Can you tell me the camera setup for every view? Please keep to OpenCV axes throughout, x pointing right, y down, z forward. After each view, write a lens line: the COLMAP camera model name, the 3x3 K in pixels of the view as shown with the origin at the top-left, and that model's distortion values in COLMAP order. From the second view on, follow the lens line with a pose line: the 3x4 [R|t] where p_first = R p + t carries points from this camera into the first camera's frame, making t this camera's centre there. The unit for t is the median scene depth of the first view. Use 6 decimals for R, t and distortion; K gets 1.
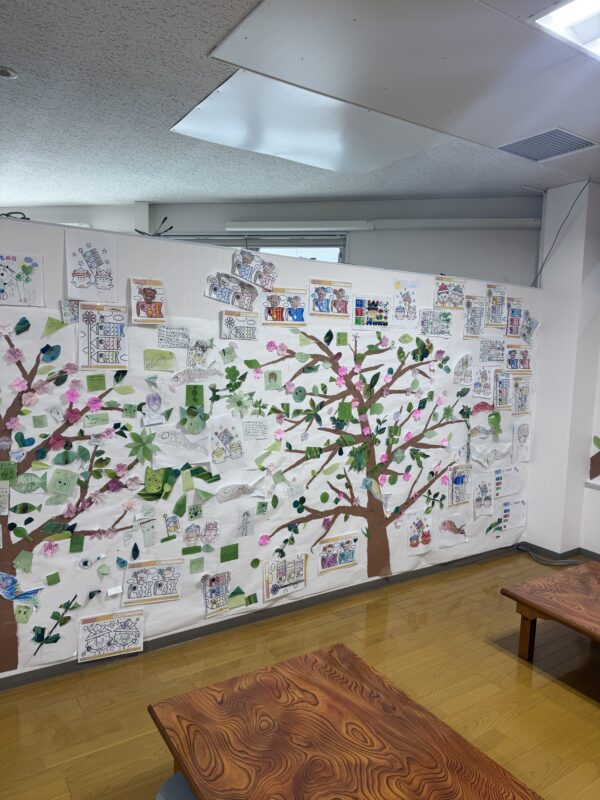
lens RADIAL K [[562.9, 0, 300.0], [0, 562.9, 400.0], [0, 0, 1]] dist [0.100554, -0.149868]
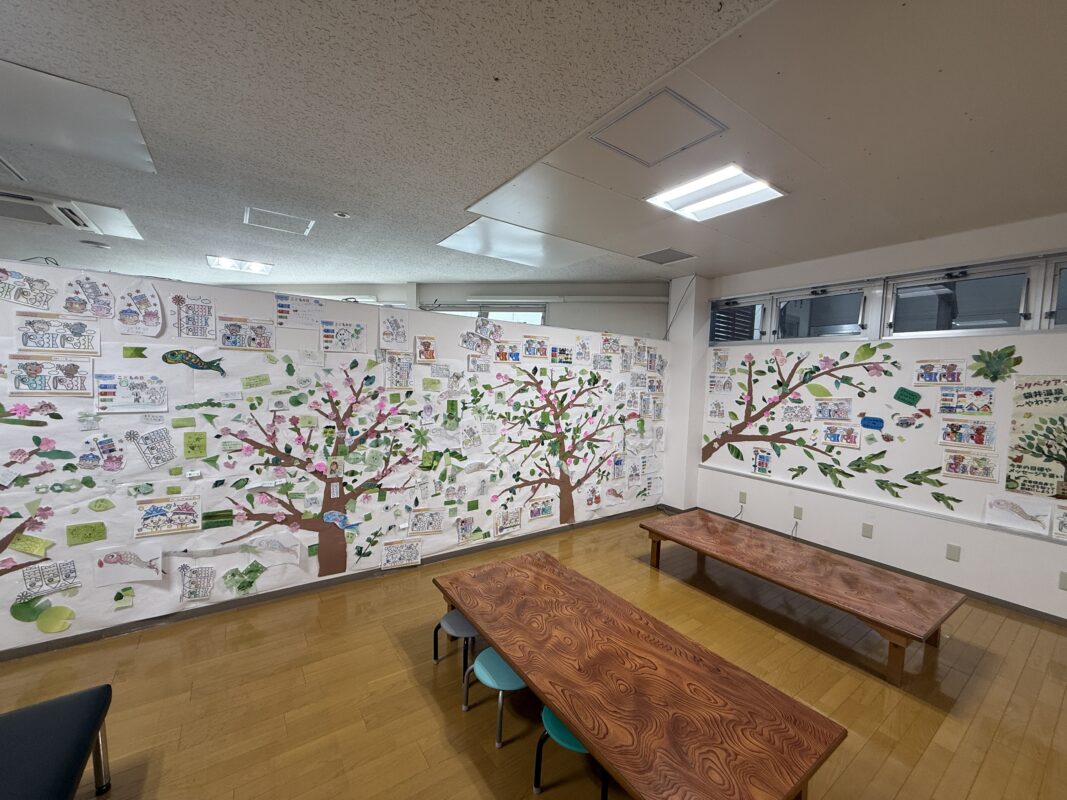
lens RADIAL K [[427.7, 0, 533.5], [0, 427.7, 400.0], [0, 0, 1]] dist [0.000783, 0.000305]
pose [[0.998970, -0.000495, 0.045362, -0.008700], [0.002397, 0.999120, -0.041886, 0.023854], [-0.045301, 0.041952, 0.998092, -0.224821]]
